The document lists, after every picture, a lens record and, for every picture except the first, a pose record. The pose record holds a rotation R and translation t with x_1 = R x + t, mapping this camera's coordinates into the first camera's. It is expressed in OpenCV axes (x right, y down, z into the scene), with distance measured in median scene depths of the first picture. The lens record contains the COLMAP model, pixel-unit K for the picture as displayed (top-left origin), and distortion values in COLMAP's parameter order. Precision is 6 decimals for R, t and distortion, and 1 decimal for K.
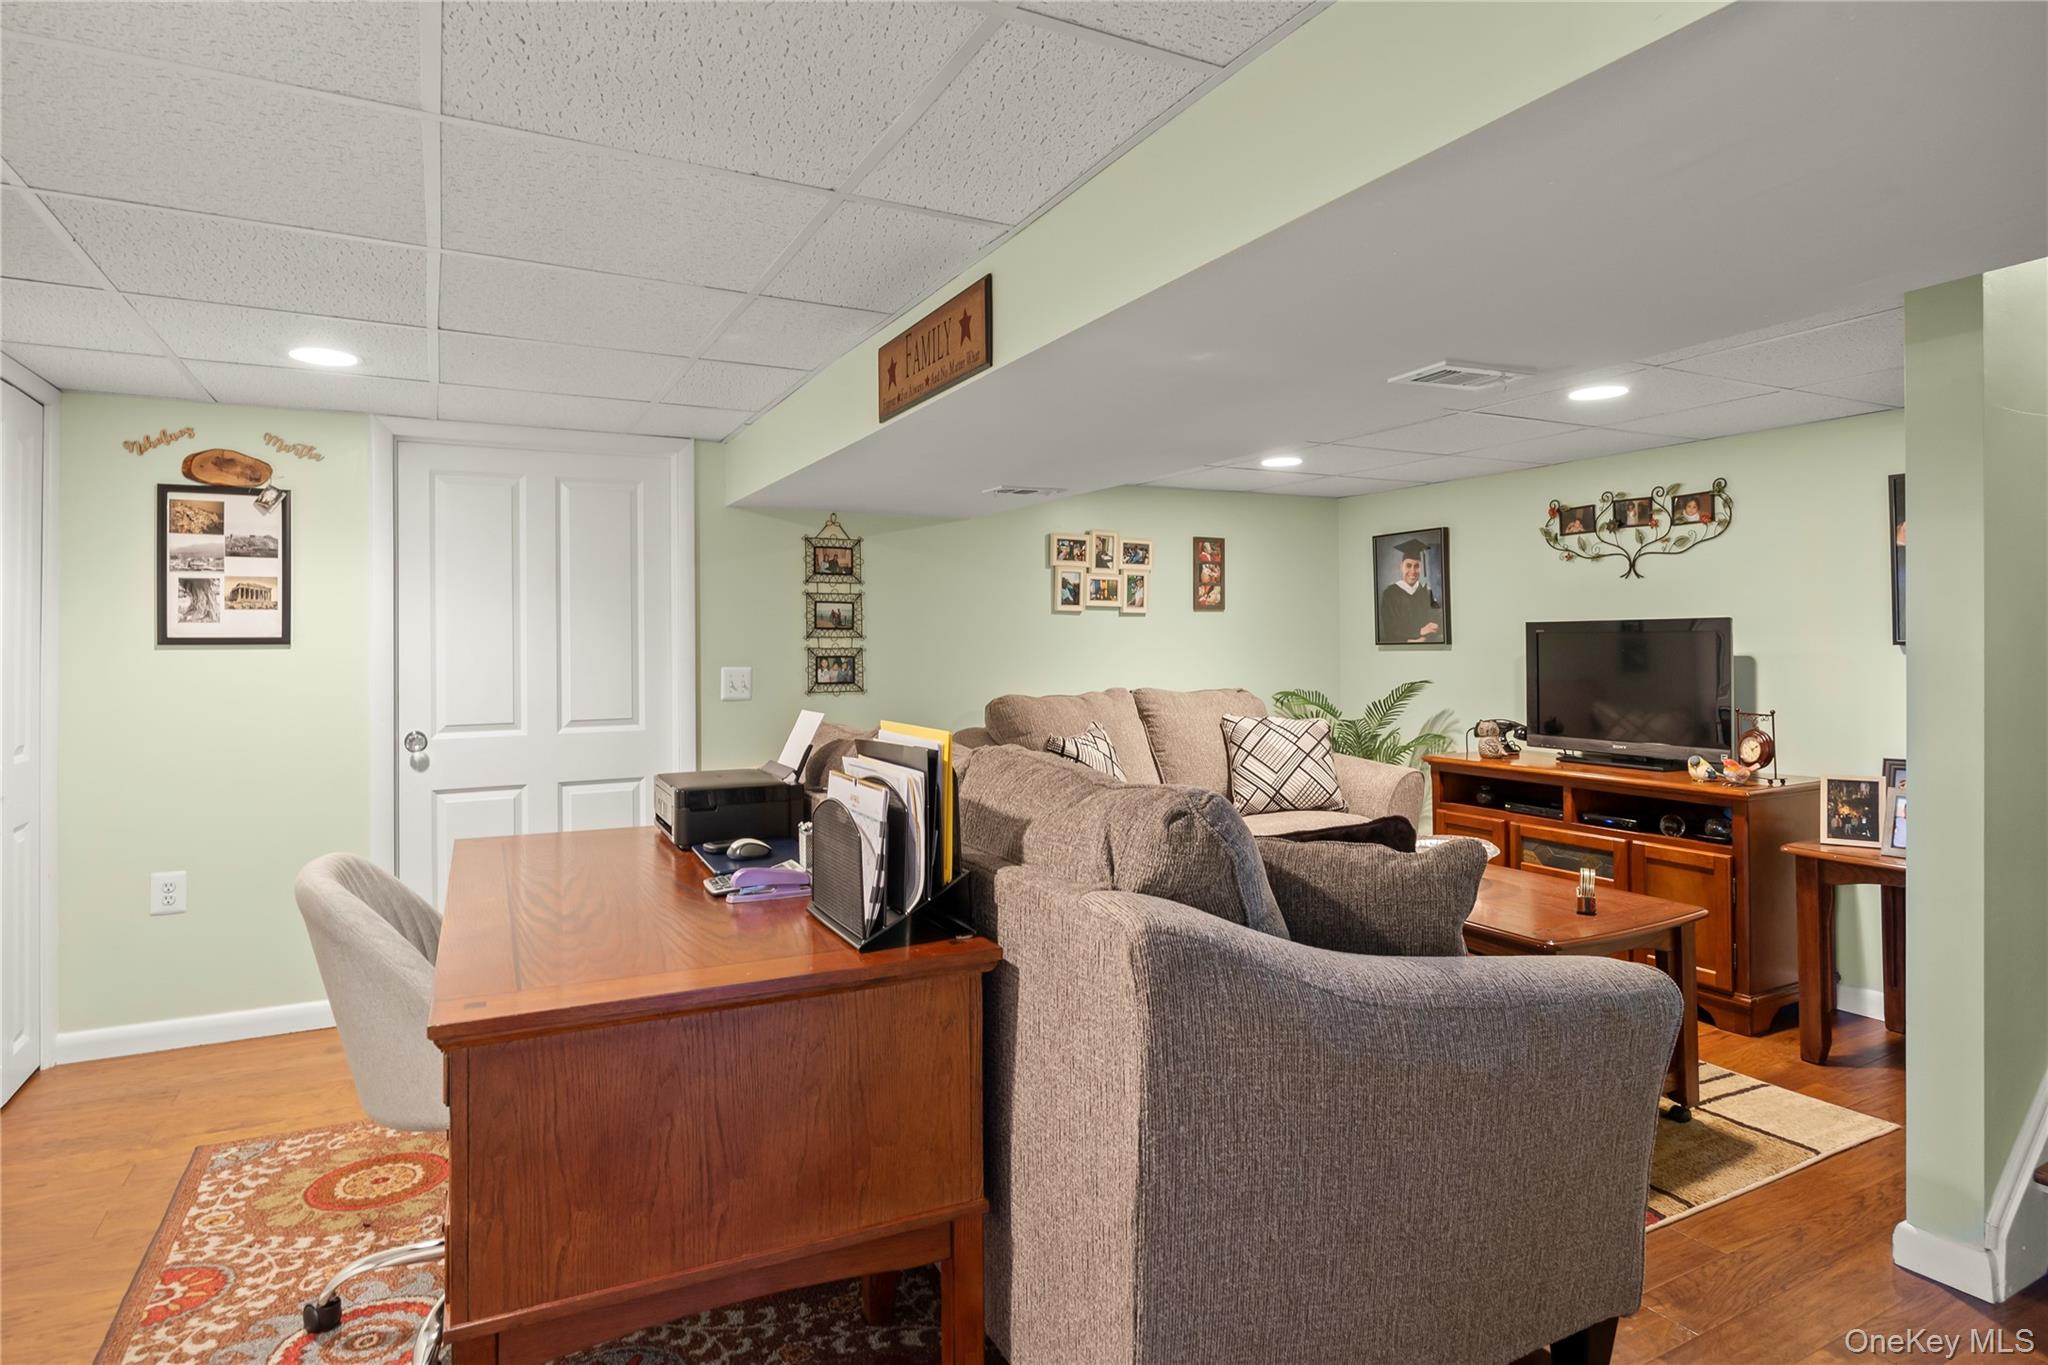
lens RADIAL K [[1118.5, 0, 1031.4], [0, 1118.5, 630.6], [0, 0, 1]] dist [-0.002944, -0.000560]
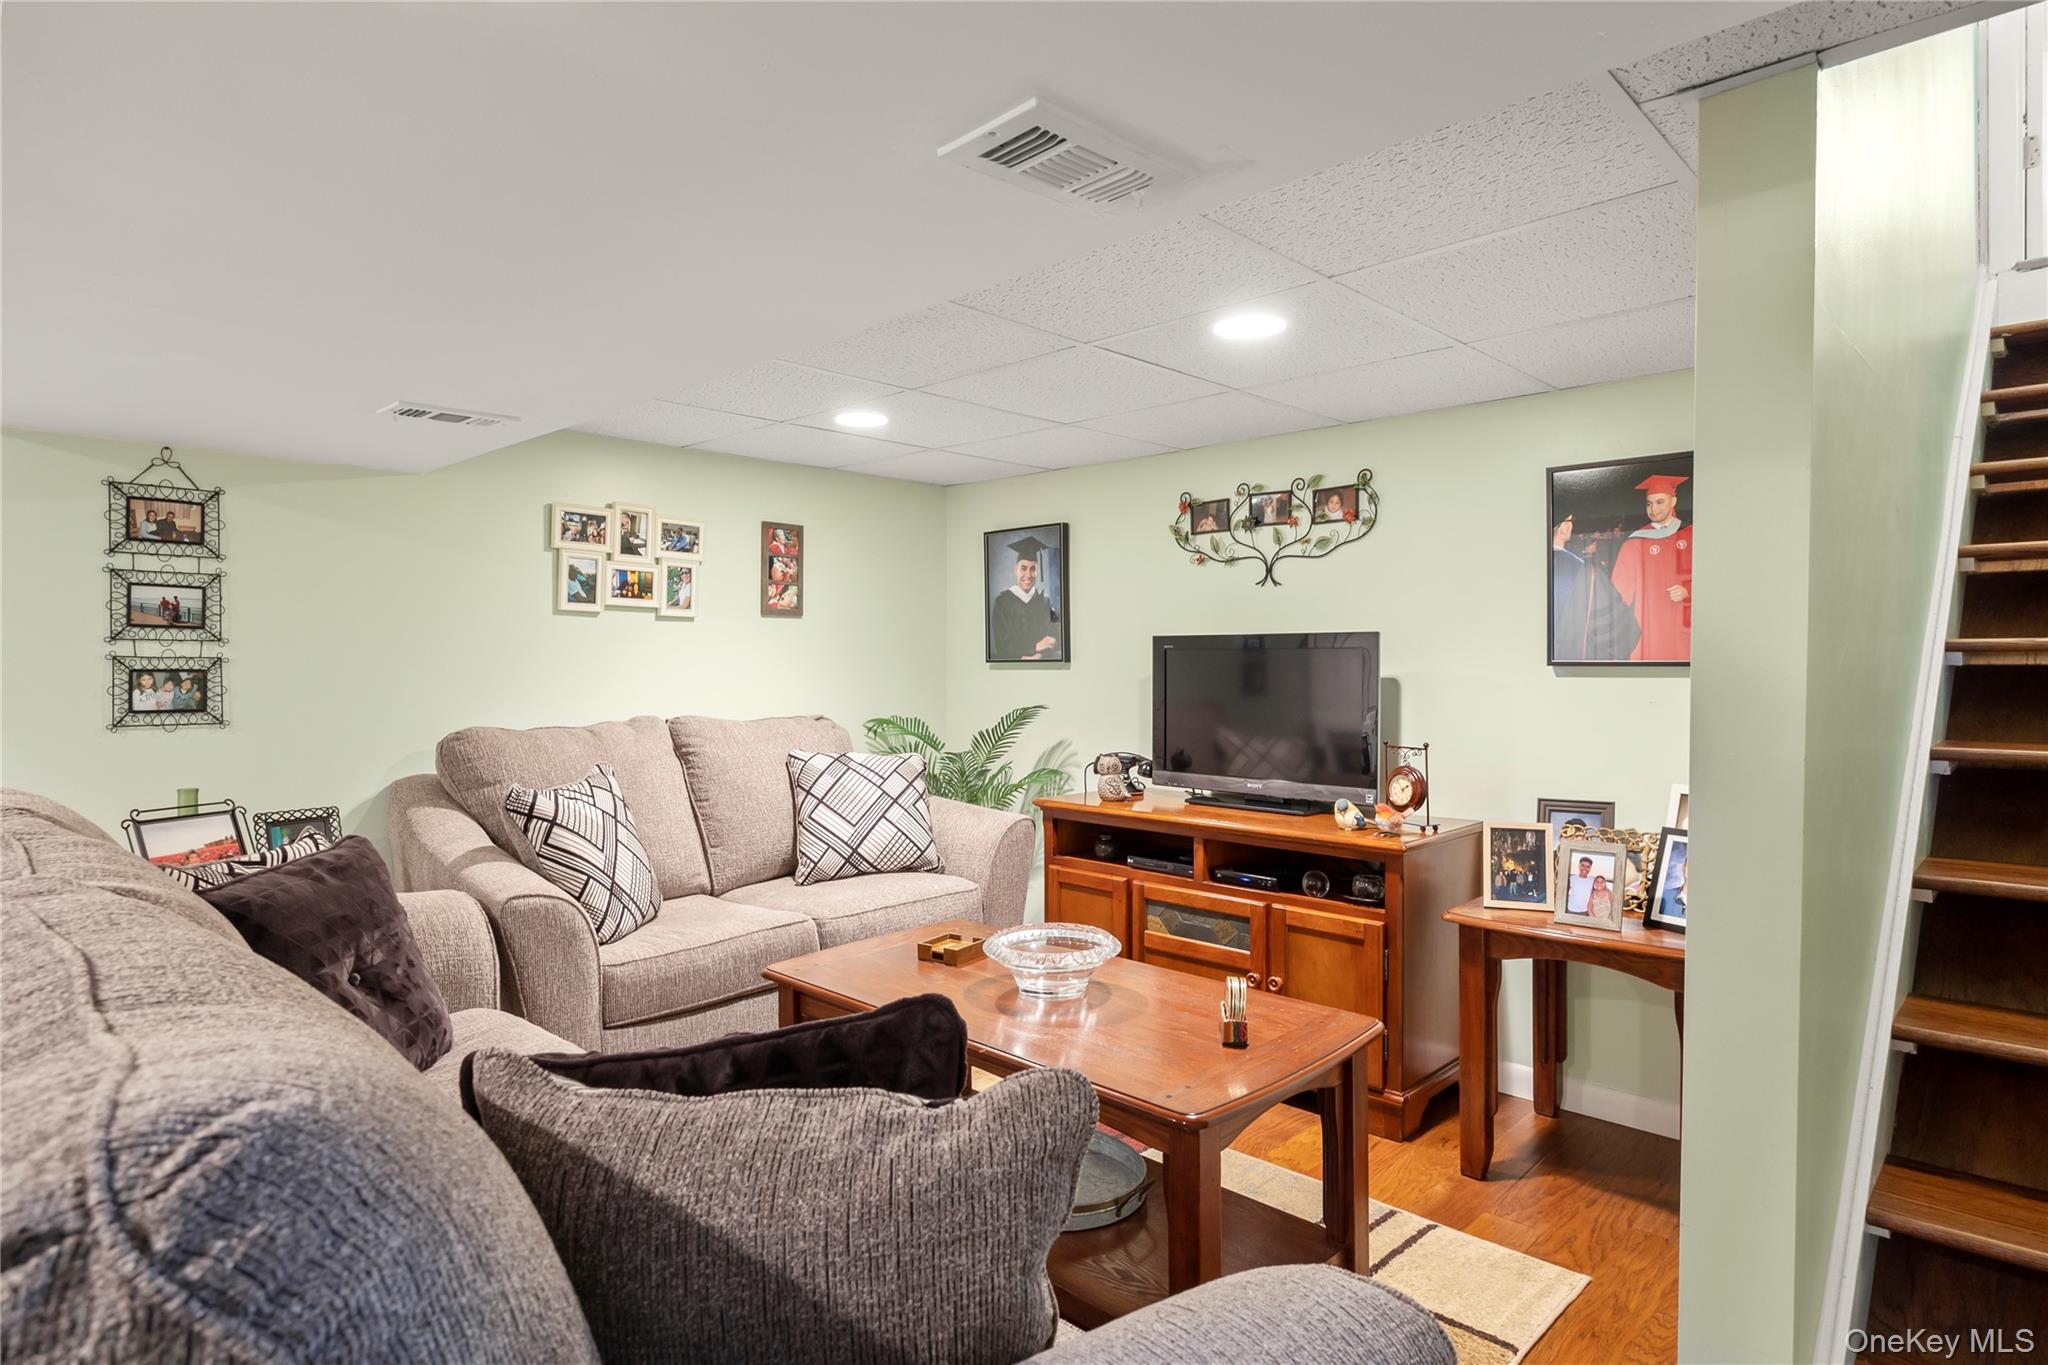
lens RADIAL K [[1118.5, 0, 1031.4], [0, 1118.5, 630.6], [0, 0, 1]] dist [-0.002944, -0.000560]
pose [[0.950622, 0.019435, 0.309743, 0.097154], [-0.013748, 0.999695, -0.020532, 0.006820], [-0.310047, 0.015260, 0.950599, 0.233695]]
